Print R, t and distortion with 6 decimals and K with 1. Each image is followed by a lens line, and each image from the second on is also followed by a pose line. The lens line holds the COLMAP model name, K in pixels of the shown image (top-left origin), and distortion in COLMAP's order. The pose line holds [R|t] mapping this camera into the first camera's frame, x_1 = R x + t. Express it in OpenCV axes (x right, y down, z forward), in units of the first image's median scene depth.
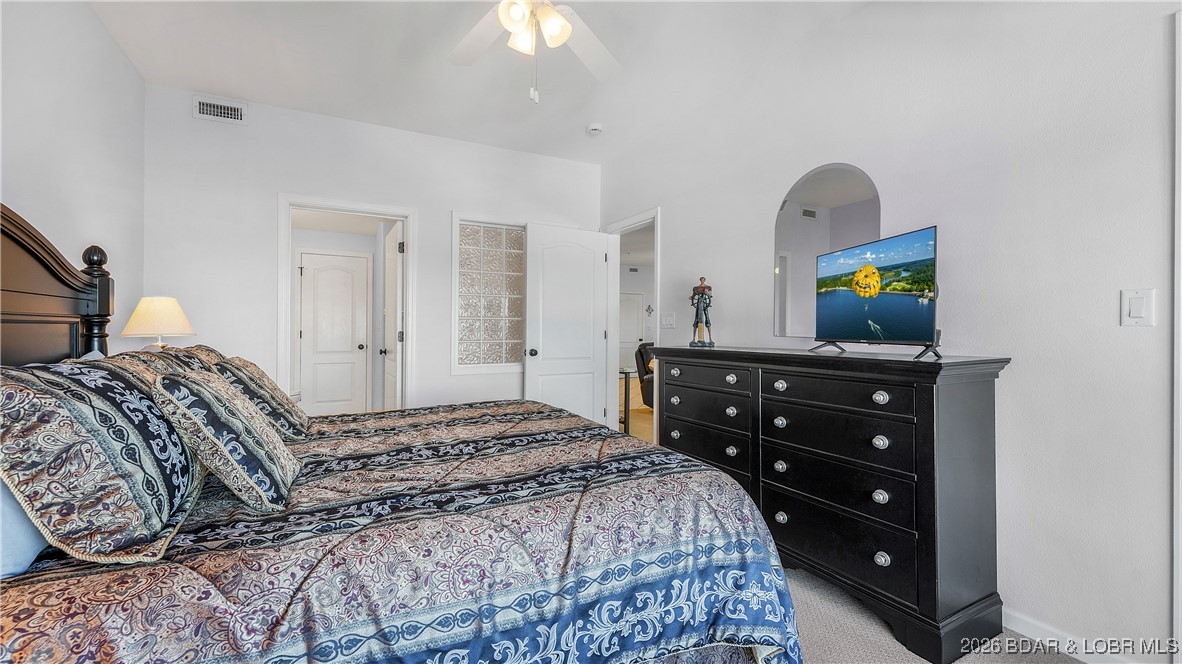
lens RADIAL K [[490.4, 0, 571.5], [0, 490.4, 335.6], [0, 0, 1]] dist [0.002645, -0.000071]
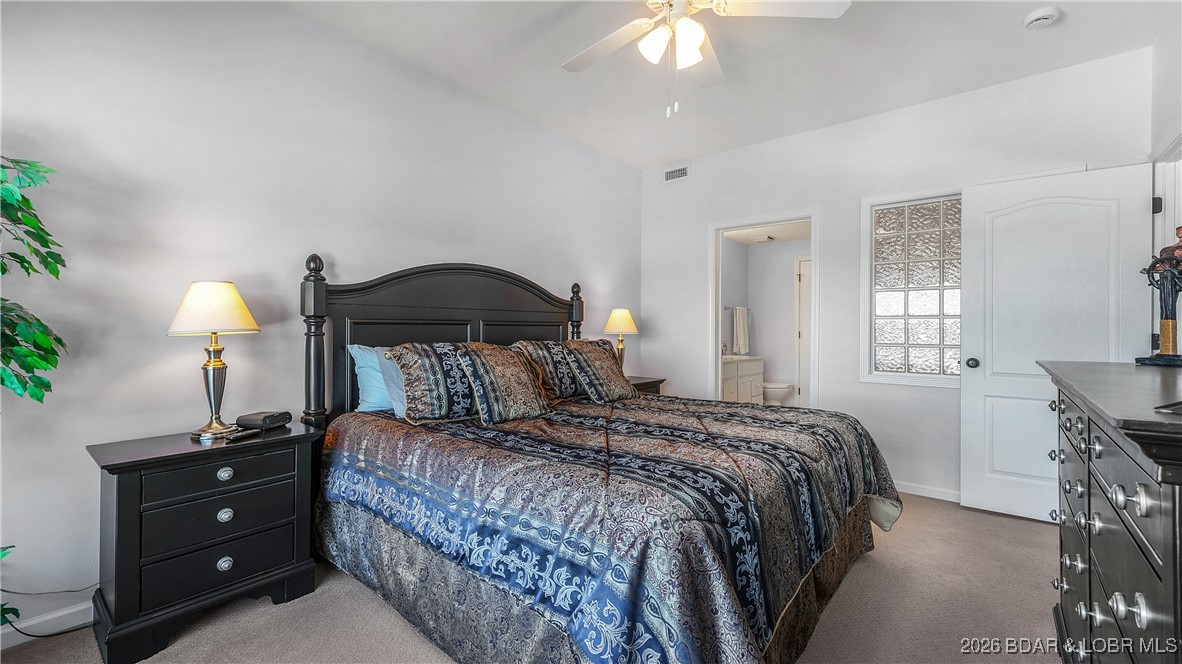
lens RADIAL K [[487.1, 0, 585.5], [0, 487.1, 325.7], [0, 0, 1]] dist [0.003200, 0.000200]
pose [[0.378335, -0.005068, -0.925655, 1.221761], [-0.014722, 0.999826, -0.011491, -0.009885], [0.925552, 0.017975, 0.378194, 0.624173]]
